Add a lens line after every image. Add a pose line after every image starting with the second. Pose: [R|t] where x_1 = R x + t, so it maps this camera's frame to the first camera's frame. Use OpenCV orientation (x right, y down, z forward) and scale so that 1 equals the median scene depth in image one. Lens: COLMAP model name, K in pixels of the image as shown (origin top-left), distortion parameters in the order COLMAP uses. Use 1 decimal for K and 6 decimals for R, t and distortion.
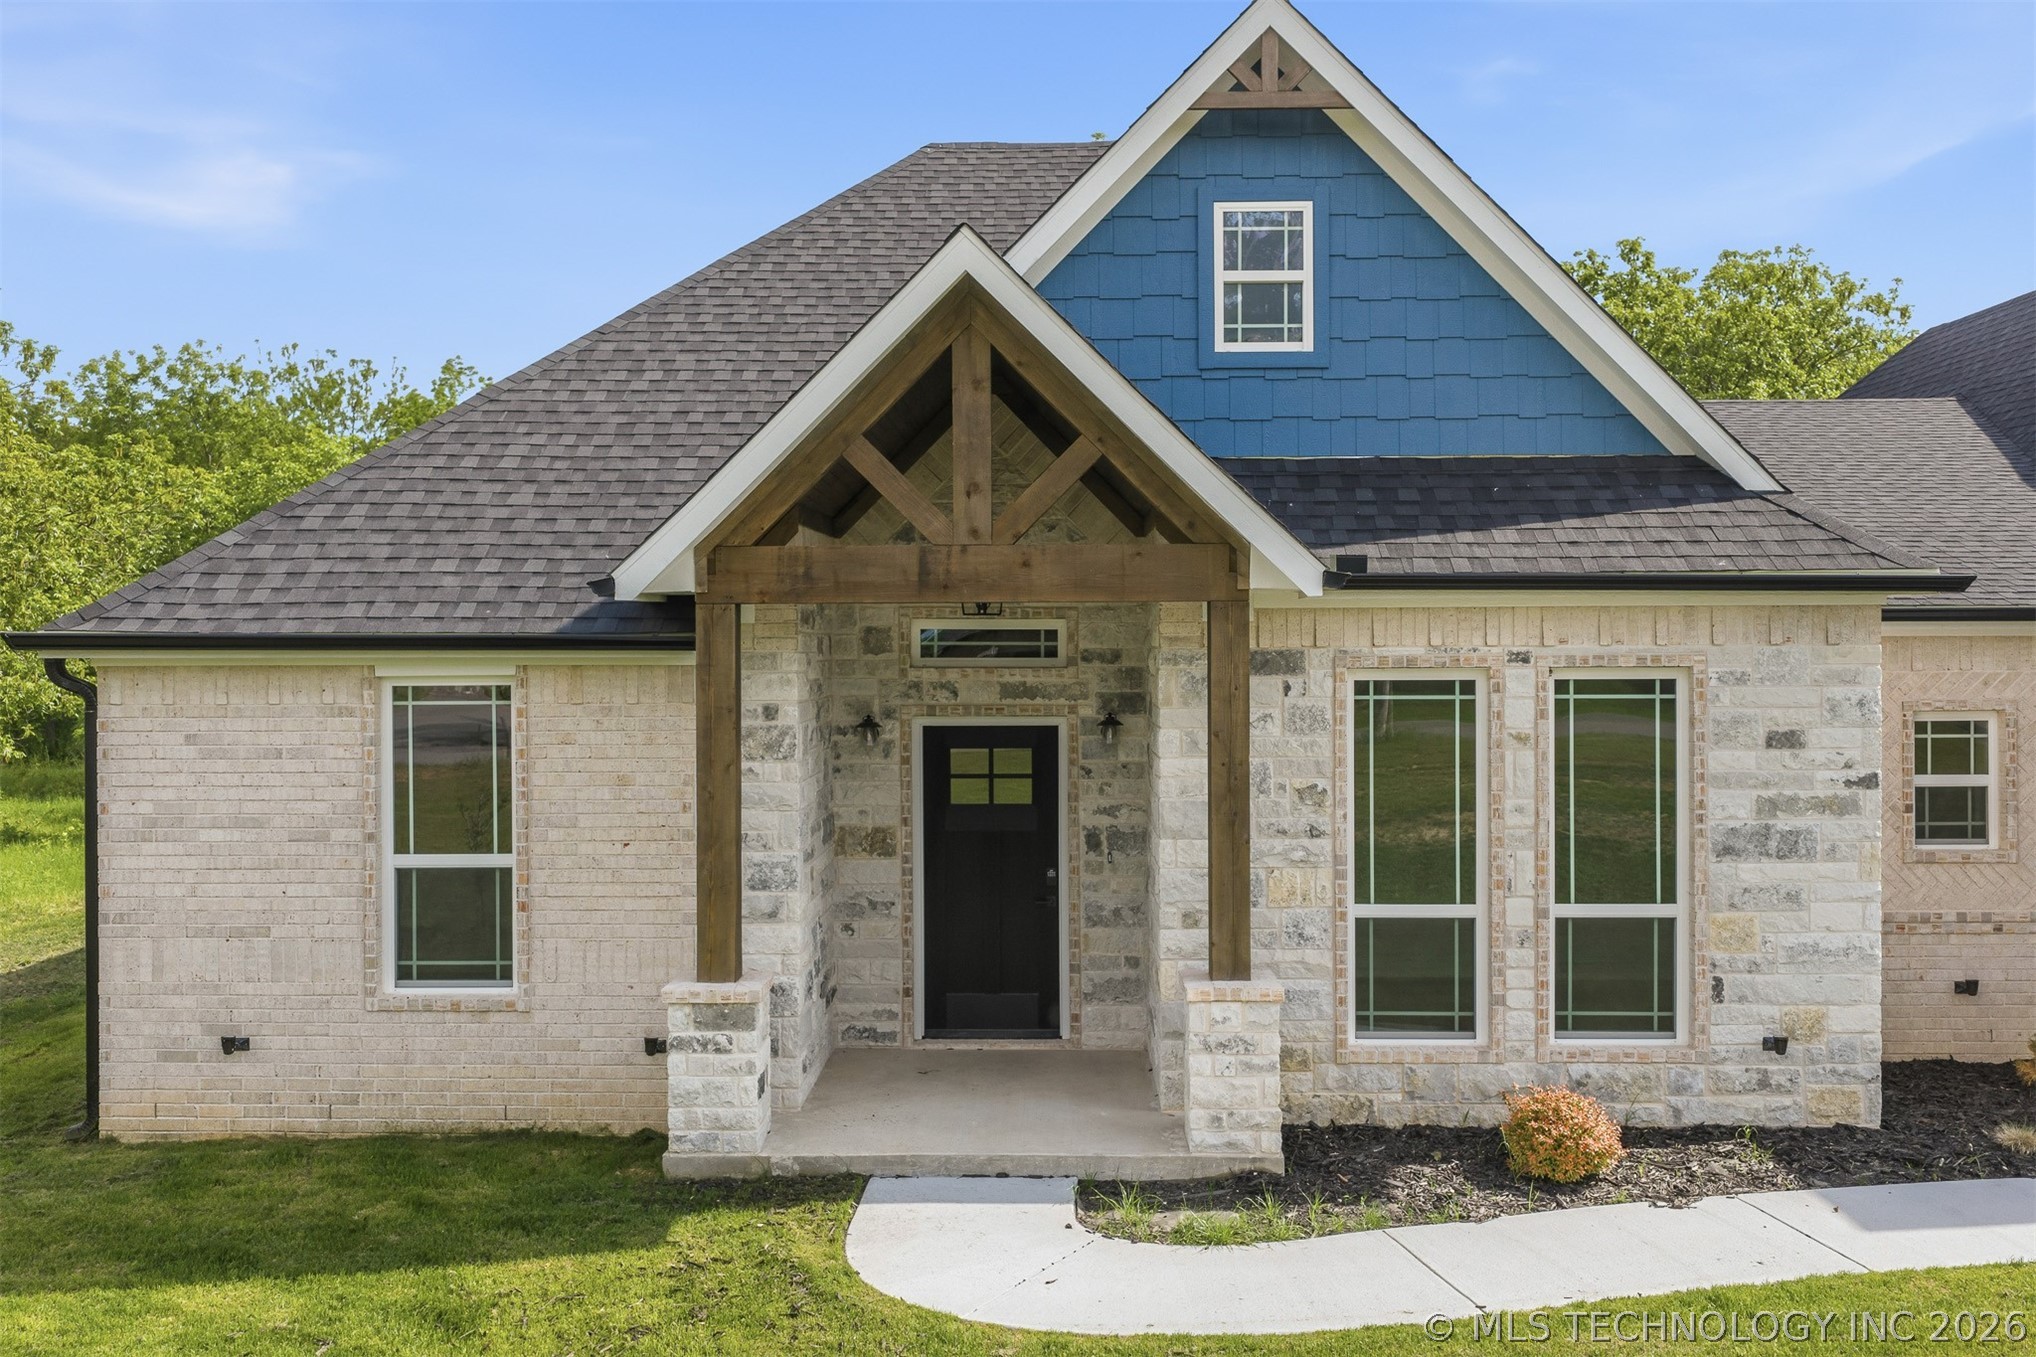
lens RADIAL K [[1699.3, 0, 1011.3], [0, 1699.3, 669.5], [0, 0, 1]] dist [0.013673, -0.010653]
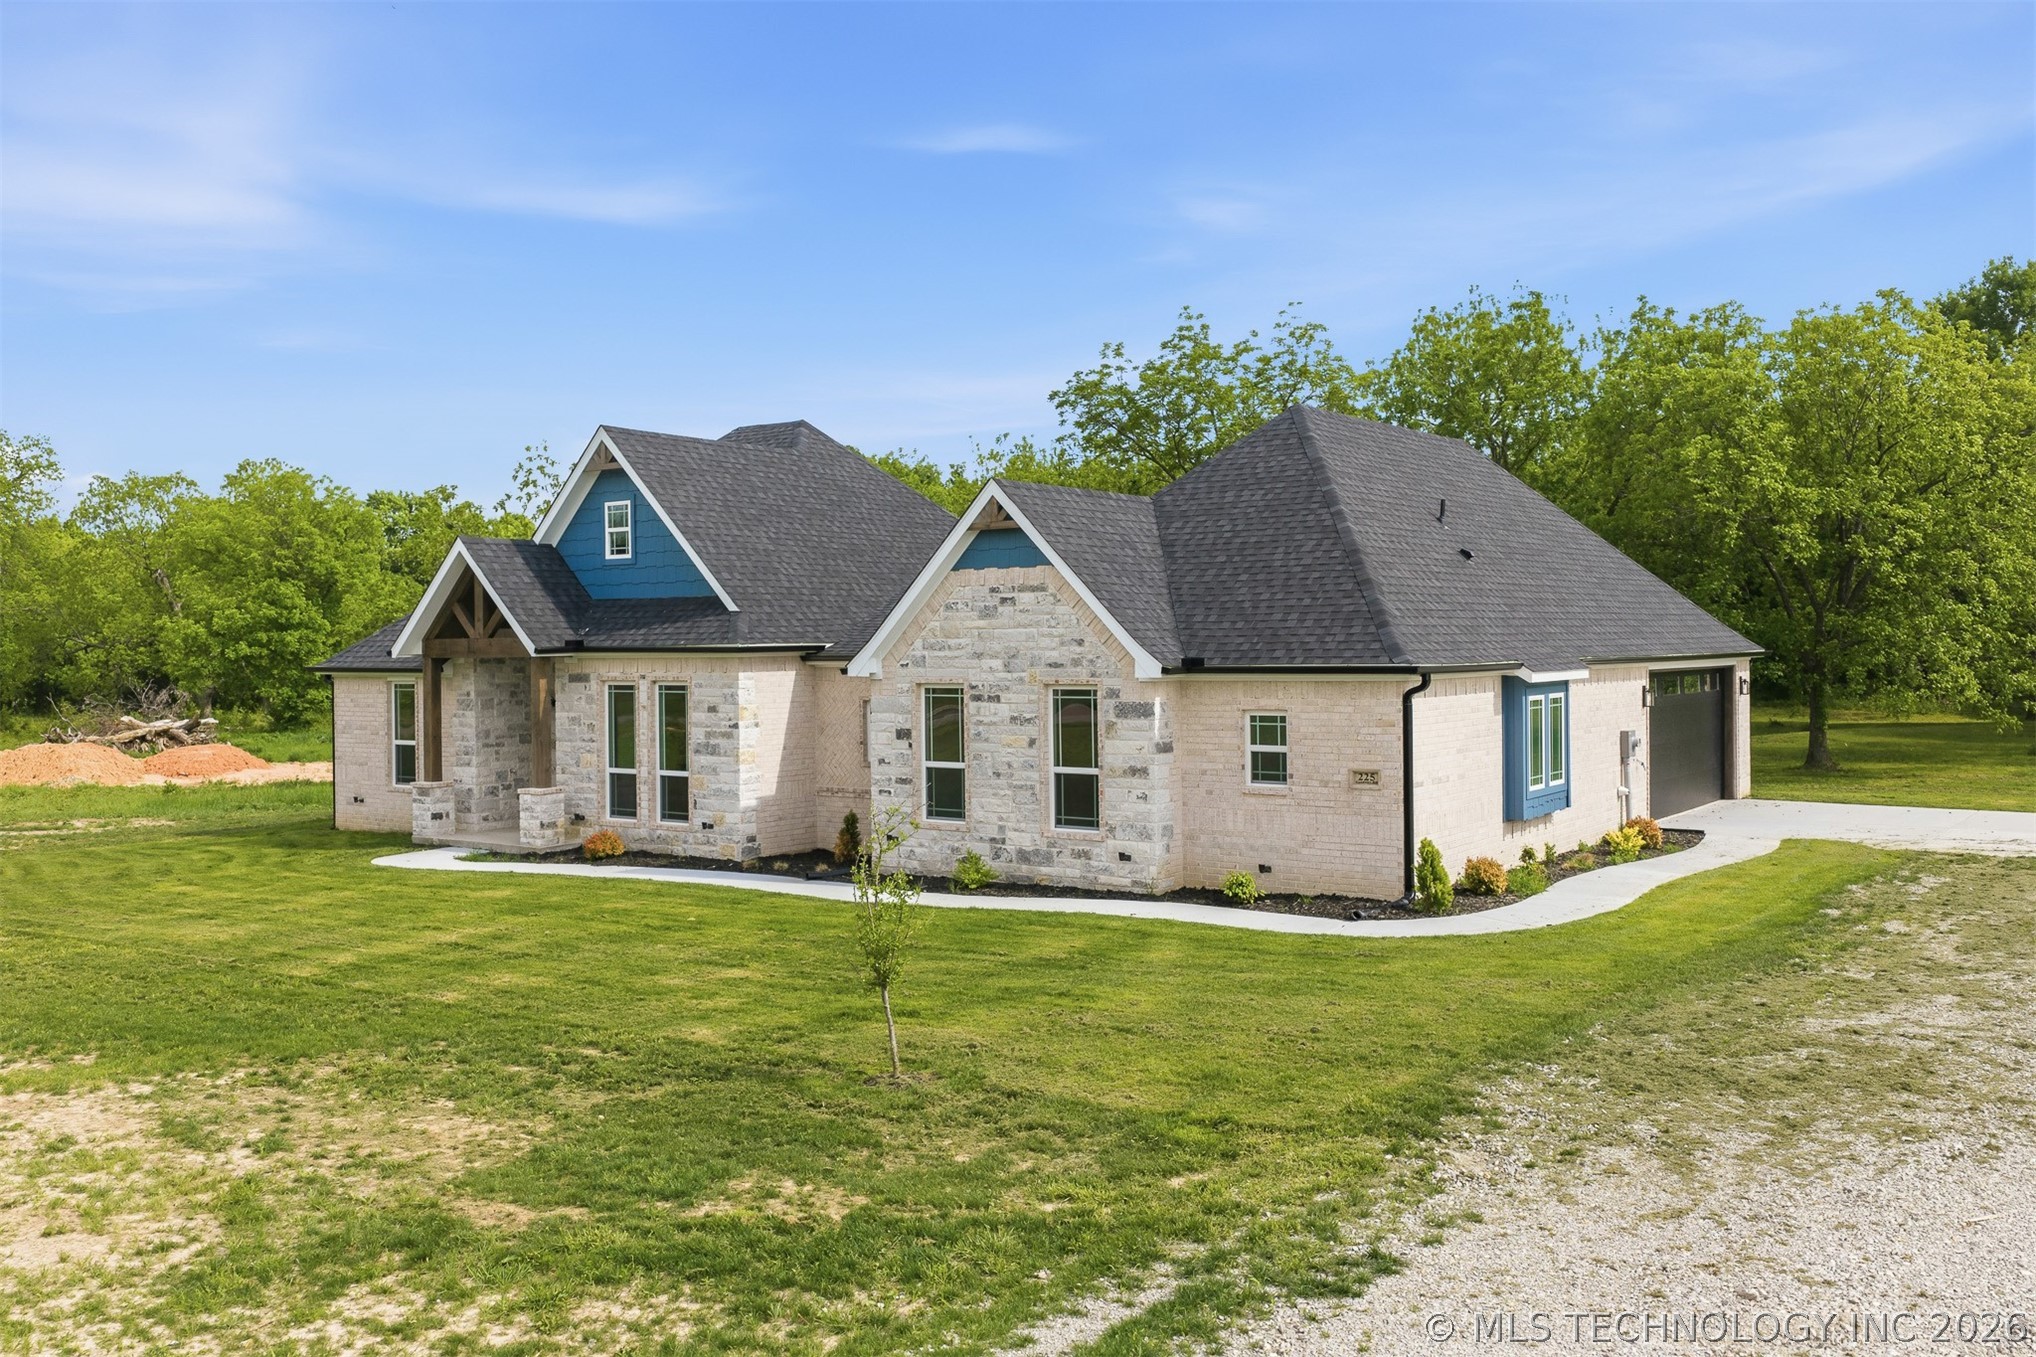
lens RADIAL K [[1699.3, 0, 1017.5], [0, 1699.3, 672.3], [0, 0, 1]] dist [0.013673, -0.010653]
pose [[0.823985, 0.004645, -0.566592, 2.248324], [-0.000117, 0.999968, 0.008028, -0.035016], [0.566611, -0.006549, 0.823959, -0.850097]]
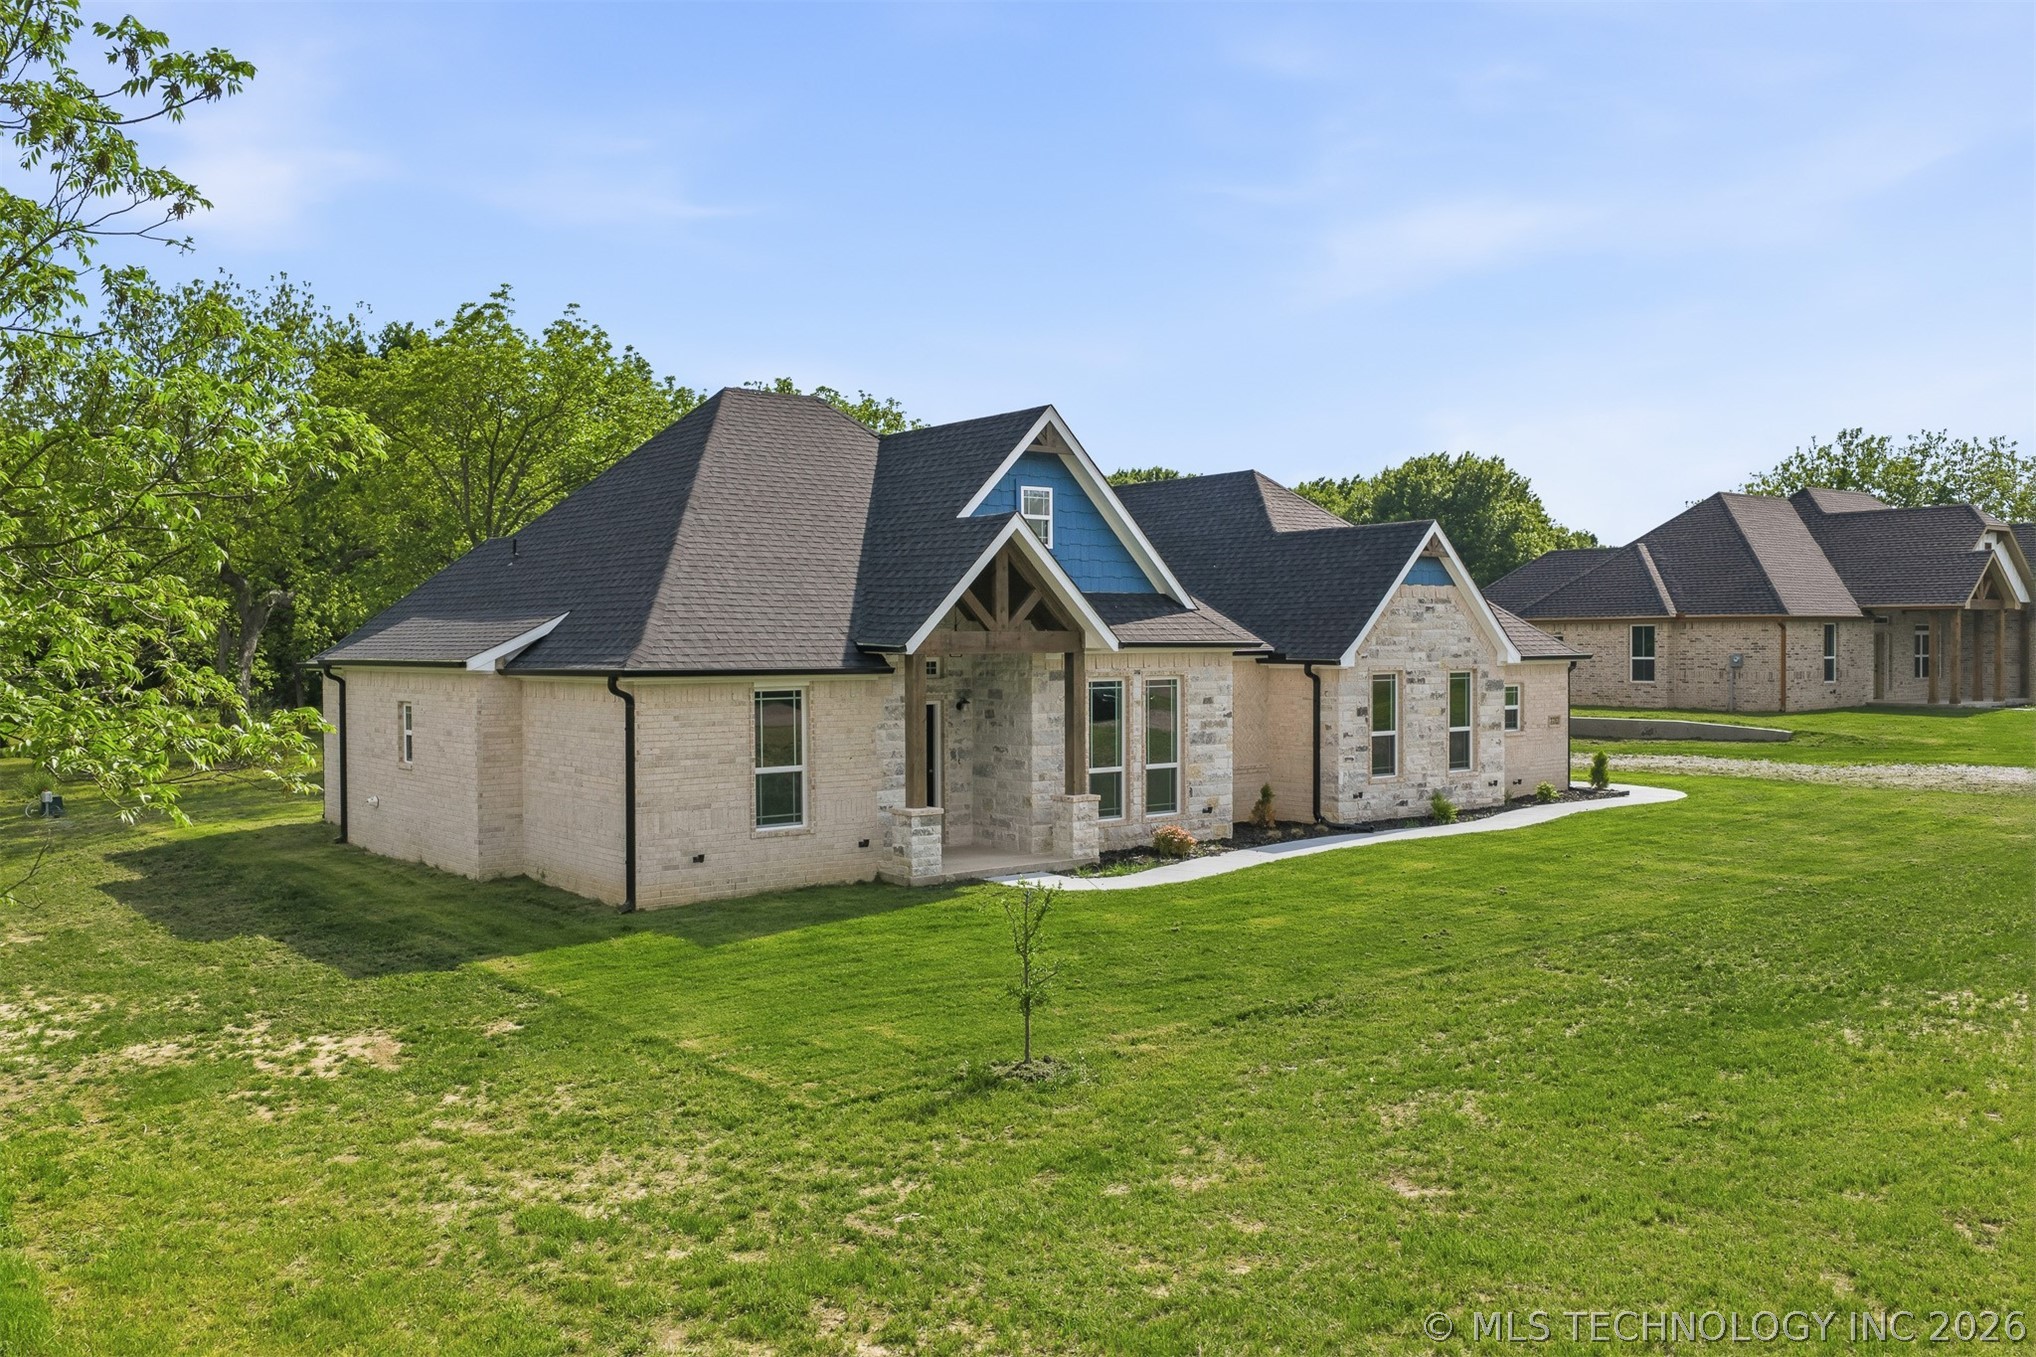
lens RADIAL K [[1699.3, 0, 1017.1], [0, 1699.3, 683.4], [0, 0, 1]] dist [0.013673, -0.010653]
pose [[0.772633, -0.016826, 0.634630, -1.503847], [0.009961, 0.999847, 0.014382, -0.029178], [-0.634775, -0.004790, 0.772682, -0.917908]]
